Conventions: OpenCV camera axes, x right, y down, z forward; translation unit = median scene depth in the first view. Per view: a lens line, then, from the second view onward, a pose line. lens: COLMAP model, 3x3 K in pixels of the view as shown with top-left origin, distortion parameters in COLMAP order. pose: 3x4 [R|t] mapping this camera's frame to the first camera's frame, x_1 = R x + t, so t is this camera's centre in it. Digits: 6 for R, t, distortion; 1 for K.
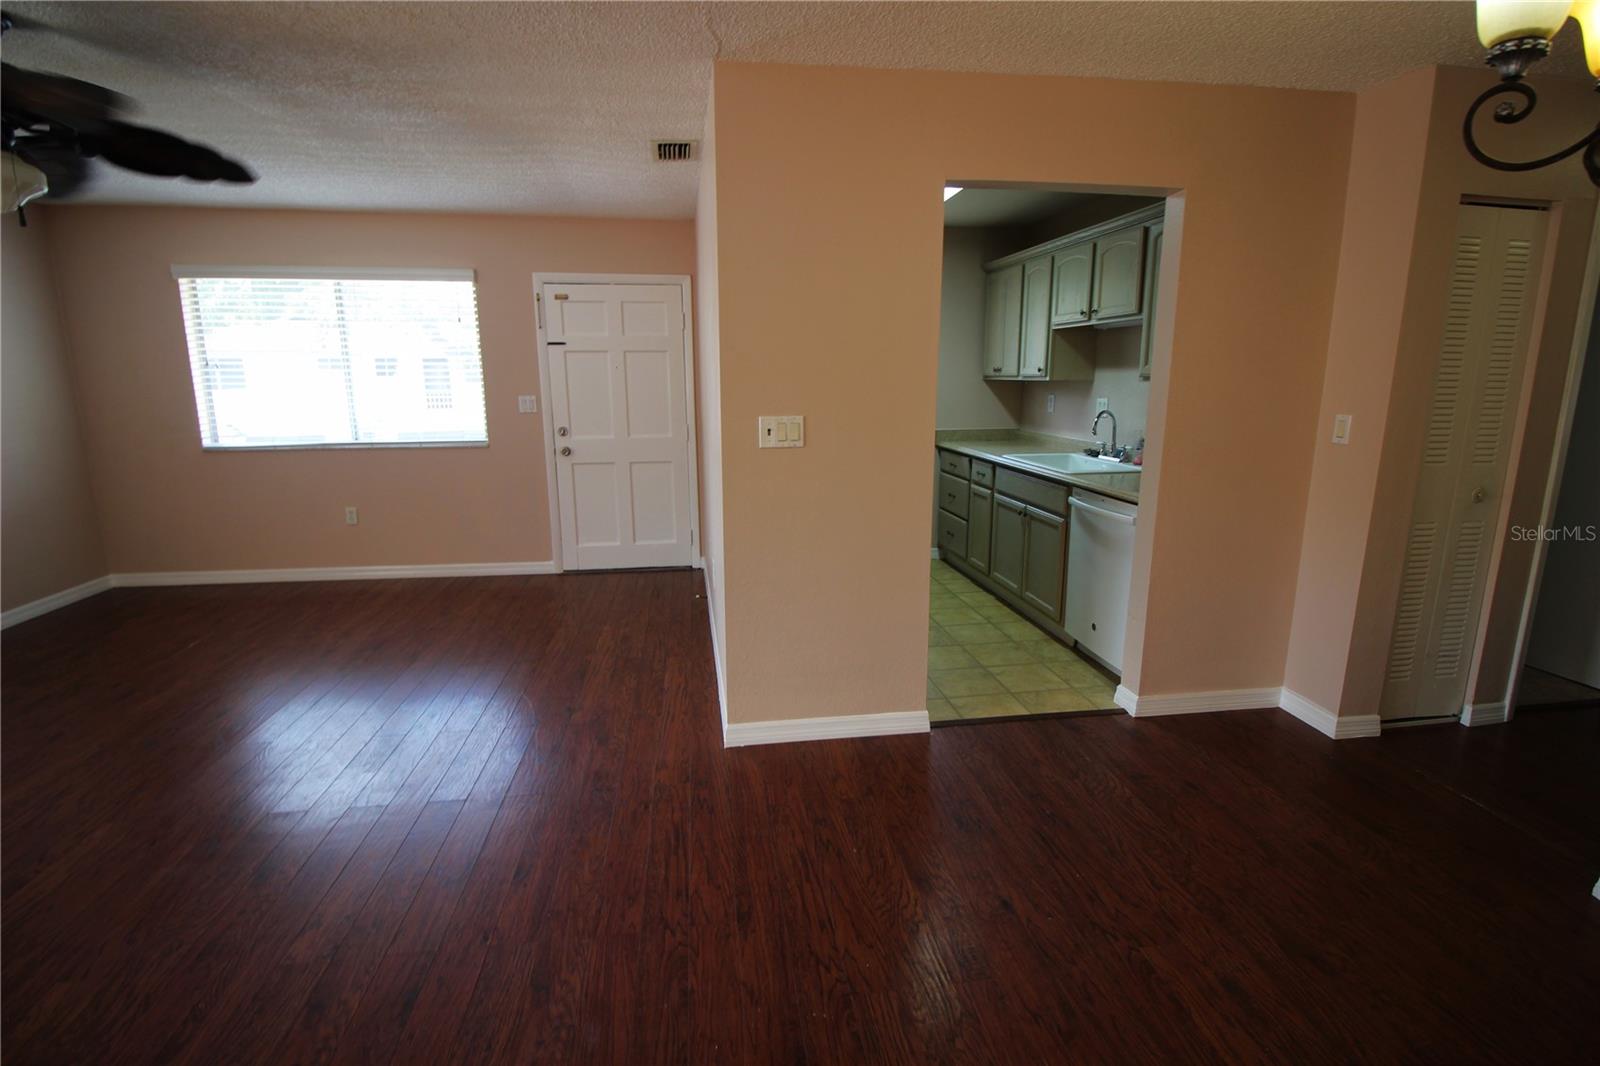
lens RADIAL K [[744.8, 0, 802.5], [0, 744.8, 516.0], [0, 0, 1]] dist [0.001051, -0.009027]
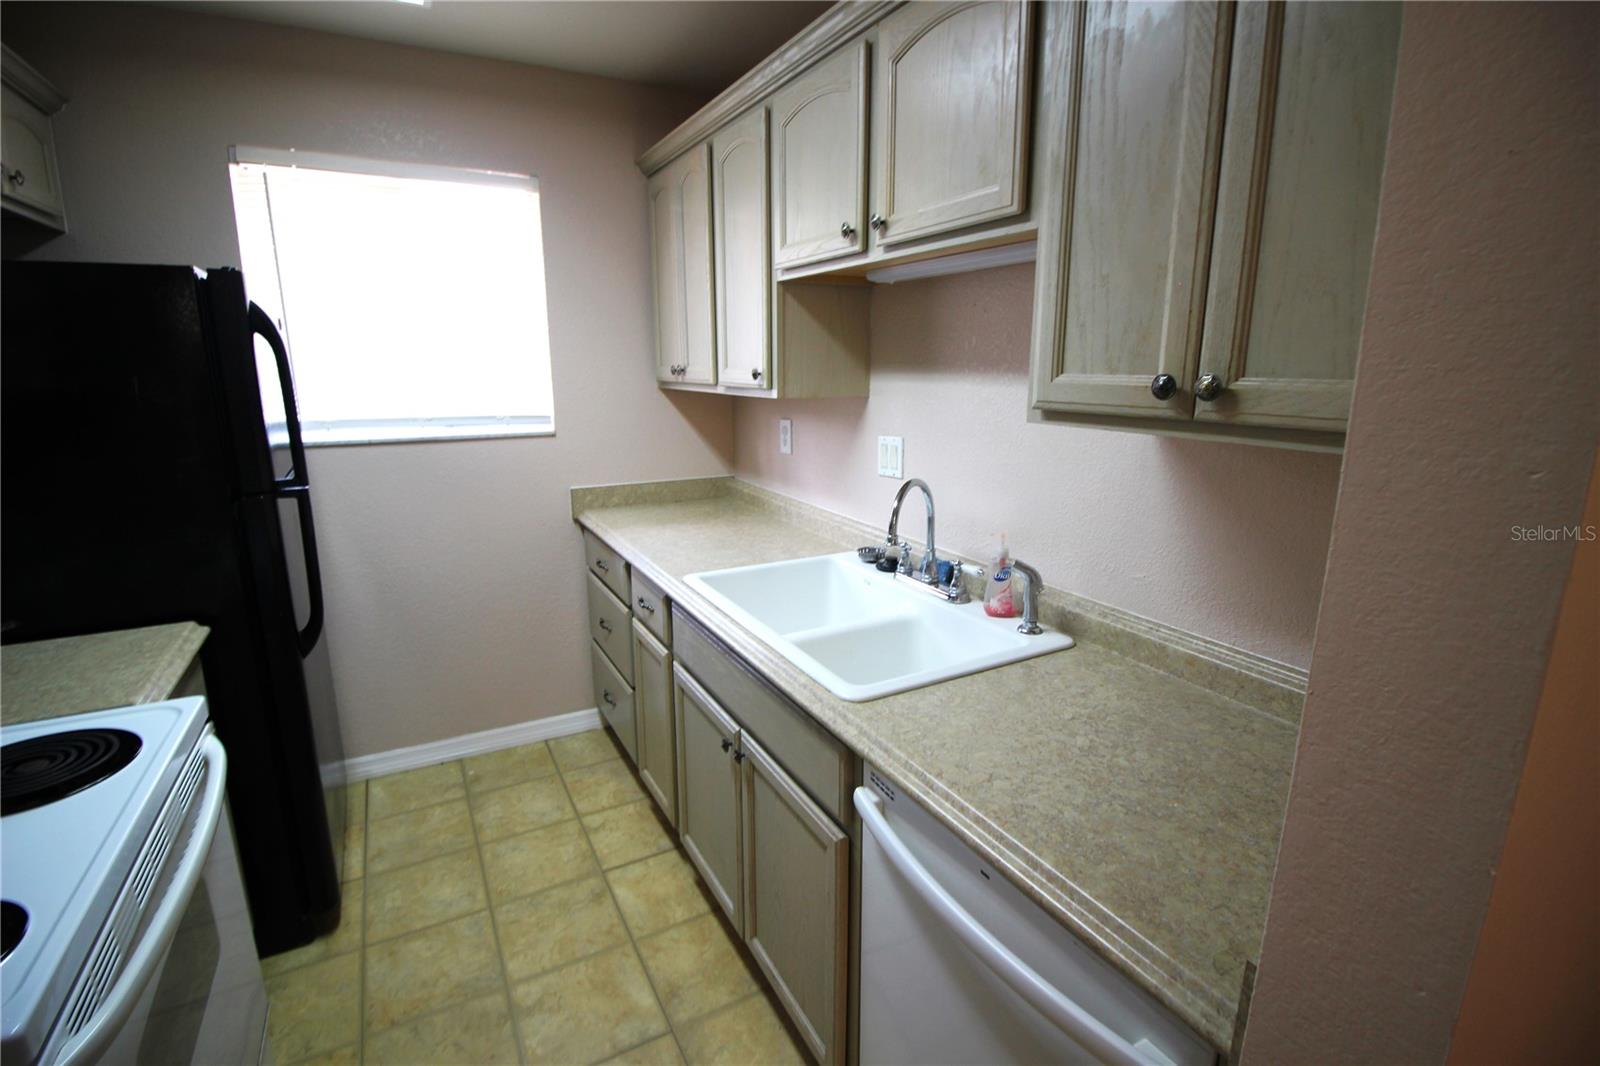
lens RADIAL K [[744.8, 0, 802.5], [0, 744.8, 516.0], [0, 0, 1]] dist [0.001051, -0.009027]
pose [[0.942493, -0.065625, 0.327719, 0.197761], [0.060986, 0.997840, 0.024423, -0.123887], [-0.328614, -0.003032, 0.944459, 0.583788]]
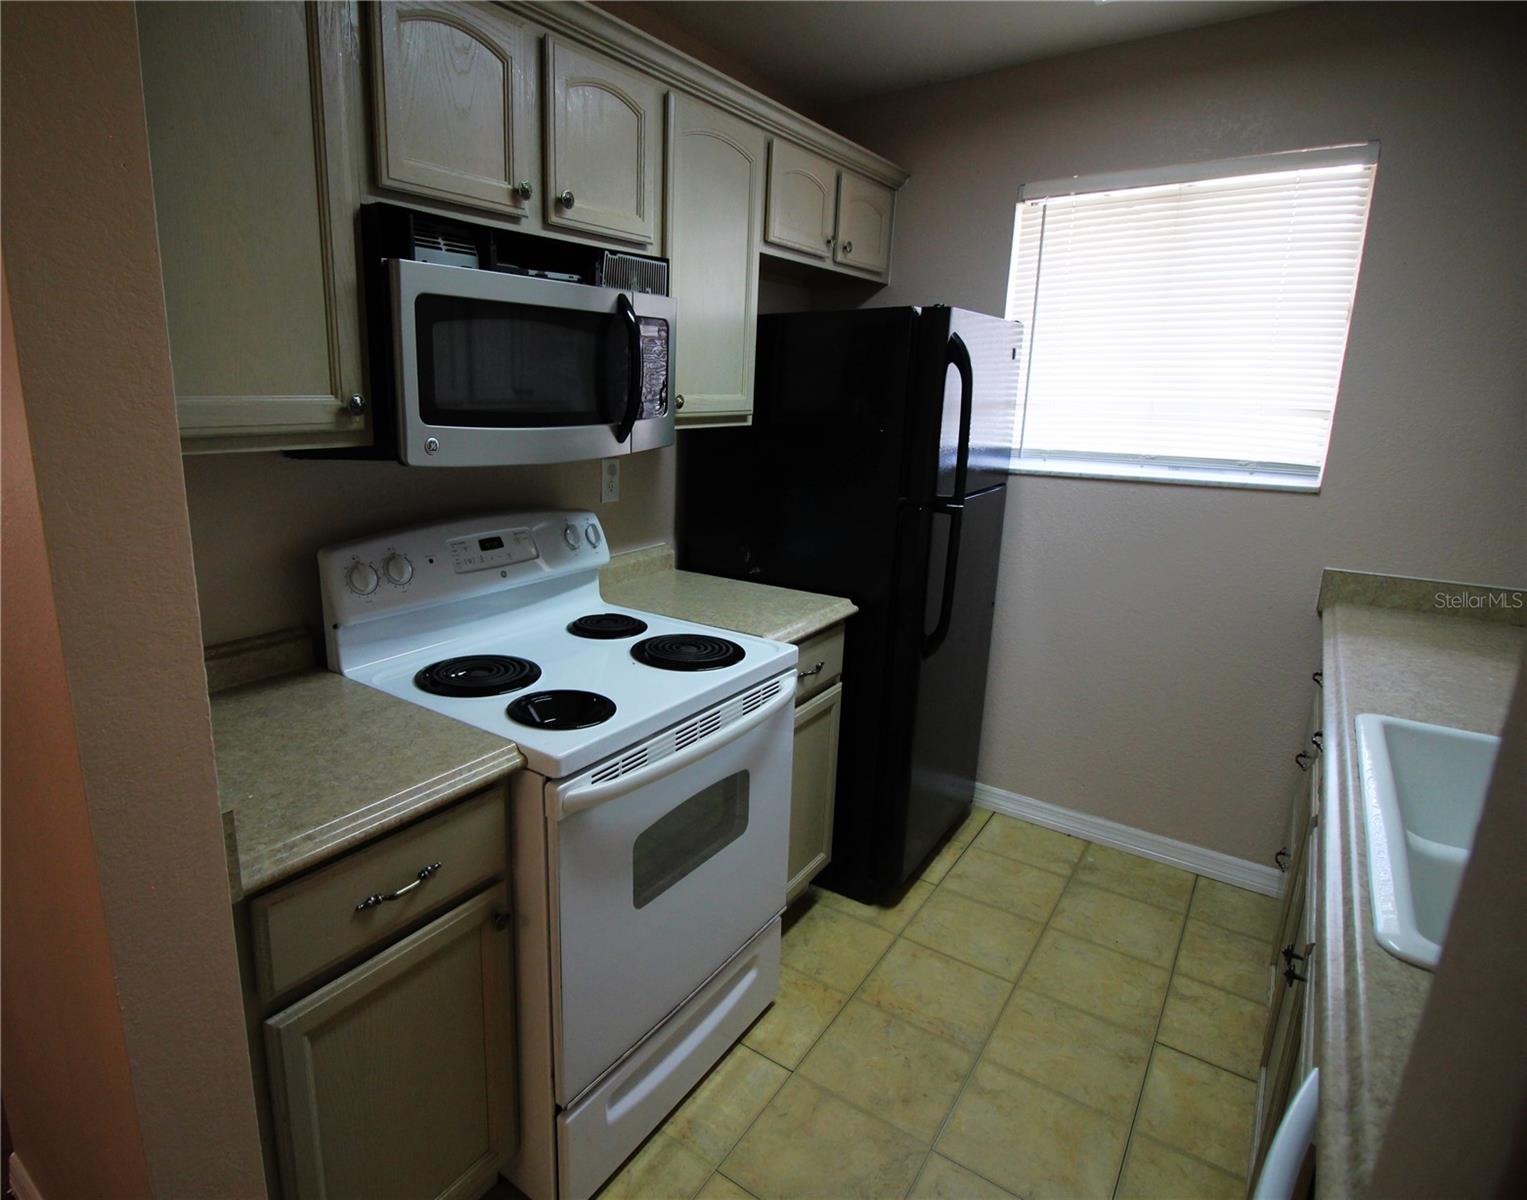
lens RADIAL K [[849.3, 0, 649.6], [0, 849.3, 572.7], [0, 0, 1]] dist [0.023468, -0.022424]
pose [[0.682724, 0.168198, -0.711053, 0.313562], [-0.154441, 0.984376, 0.084564, -0.122150], [0.714168, 0.052082, 0.698034, 0.580684]]
